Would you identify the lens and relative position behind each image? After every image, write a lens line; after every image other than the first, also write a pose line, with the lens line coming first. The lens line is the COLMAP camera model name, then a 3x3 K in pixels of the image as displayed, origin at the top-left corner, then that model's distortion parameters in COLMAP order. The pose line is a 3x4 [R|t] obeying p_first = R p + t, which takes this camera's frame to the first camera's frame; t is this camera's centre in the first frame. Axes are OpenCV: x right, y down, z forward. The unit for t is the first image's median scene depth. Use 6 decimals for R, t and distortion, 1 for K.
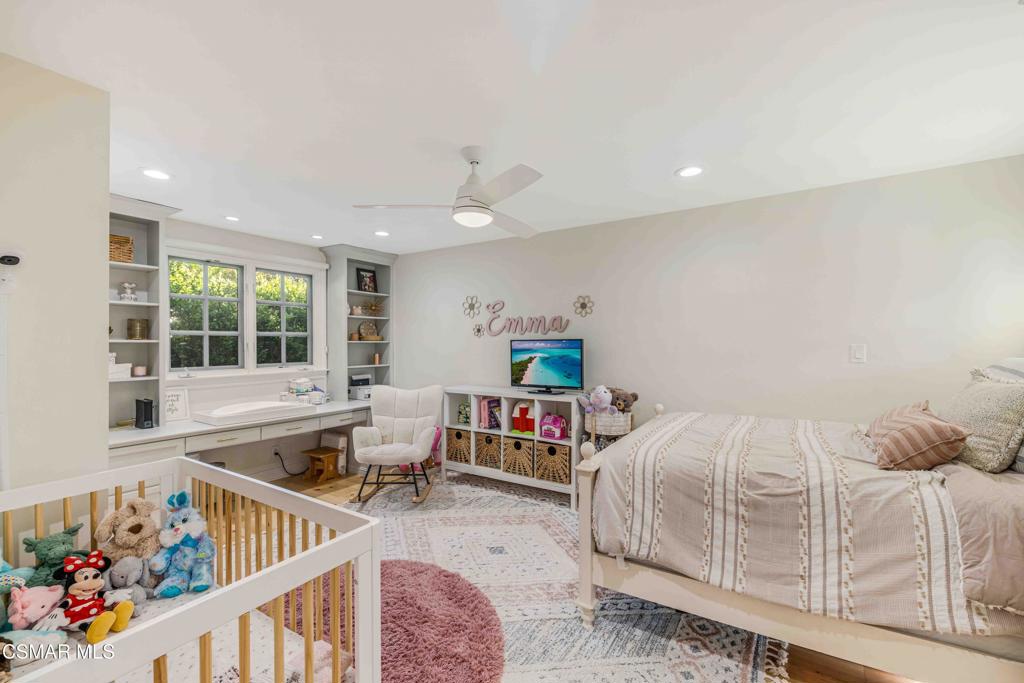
lens RADIAL K [[435.0, 0, 513.4], [0, 435.0, 341.2], [0, 0, 1]] dist [-0.002238, 0.000637]
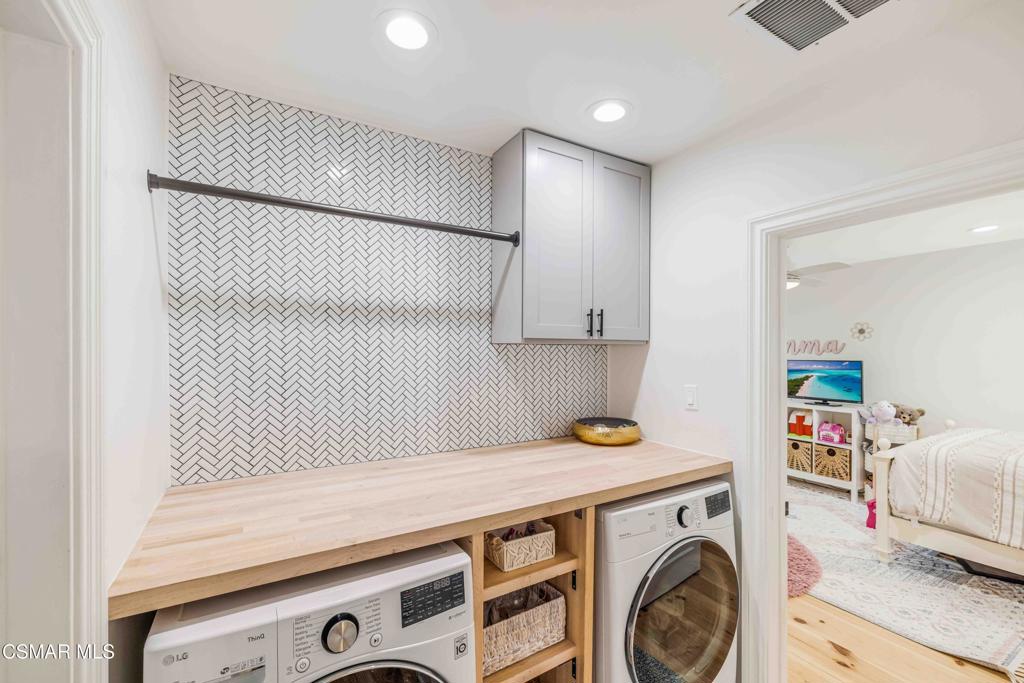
lens RADIAL K [[435.0, 0, 510.0], [0, 435.0, 348.5], [0, 0, 1]] dist [-0.002238, 0.000637]
pose [[0.894000, -0.000386, -0.448067, -0.171199], [0.000649, 1.000000, 0.000433, -0.040343], [0.448067, -0.000678, 0.894000, -0.493475]]
